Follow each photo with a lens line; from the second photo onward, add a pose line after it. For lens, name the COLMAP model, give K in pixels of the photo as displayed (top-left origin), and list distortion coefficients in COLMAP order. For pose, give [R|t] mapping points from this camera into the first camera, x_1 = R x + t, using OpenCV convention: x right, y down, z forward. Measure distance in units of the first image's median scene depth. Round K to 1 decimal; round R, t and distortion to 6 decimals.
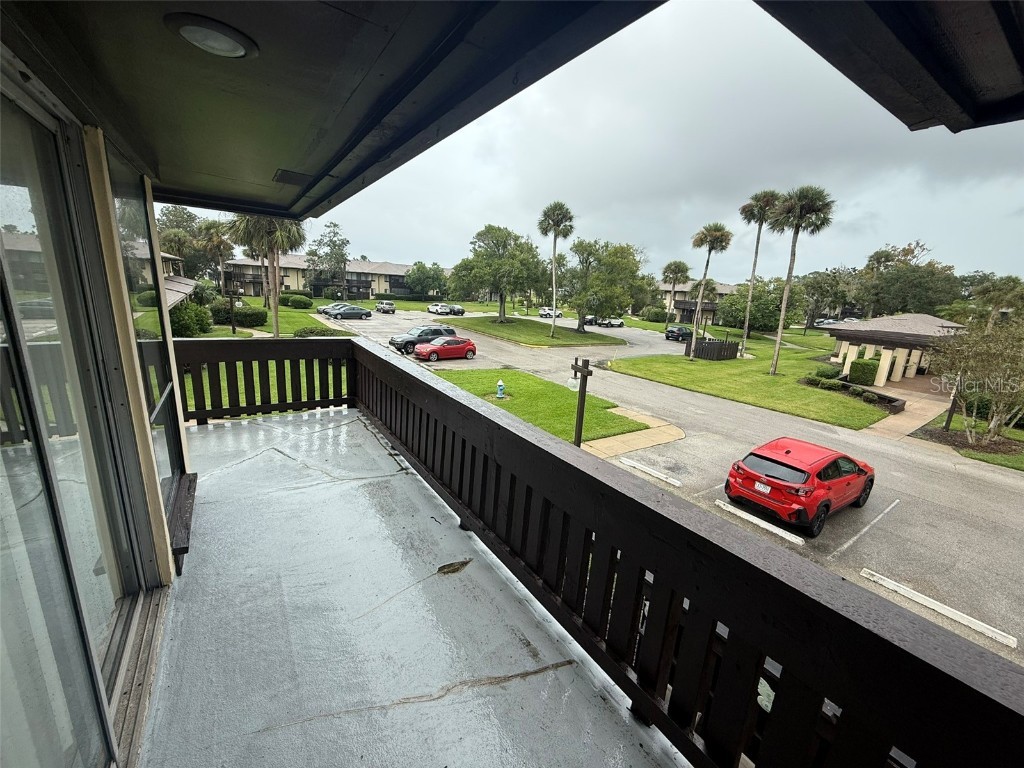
lens RADIAL K [[414.3, 0, 512.0], [0, 414.3, 384.0], [0, 0, 1]] dist [-0.001583, -0.000142]
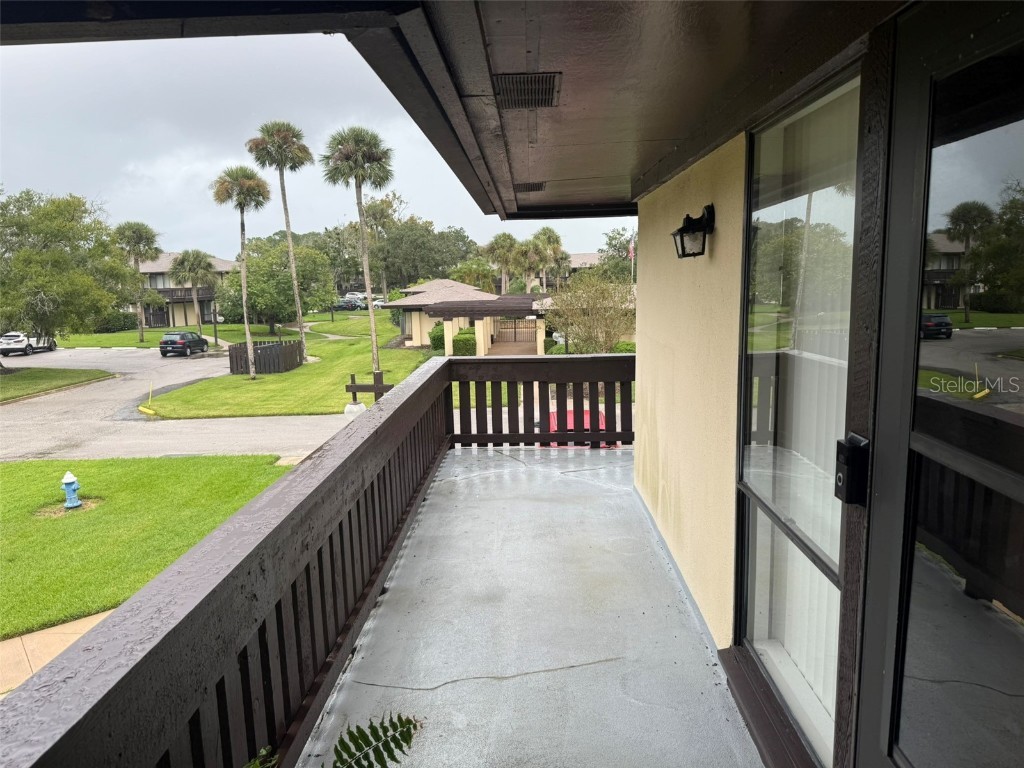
lens RADIAL K [[715.2, 0, 512.0], [0, 715.2, 384.0], [0, 0, 1]] dist [0.085933, -0.127514]
pose [[0.584726, -0.198174, 0.786653, -0.186656], [0.247354, 0.967080, 0.059767, -0.015754], [-0.772601, 0.159635, 0.614496, 0.019489]]
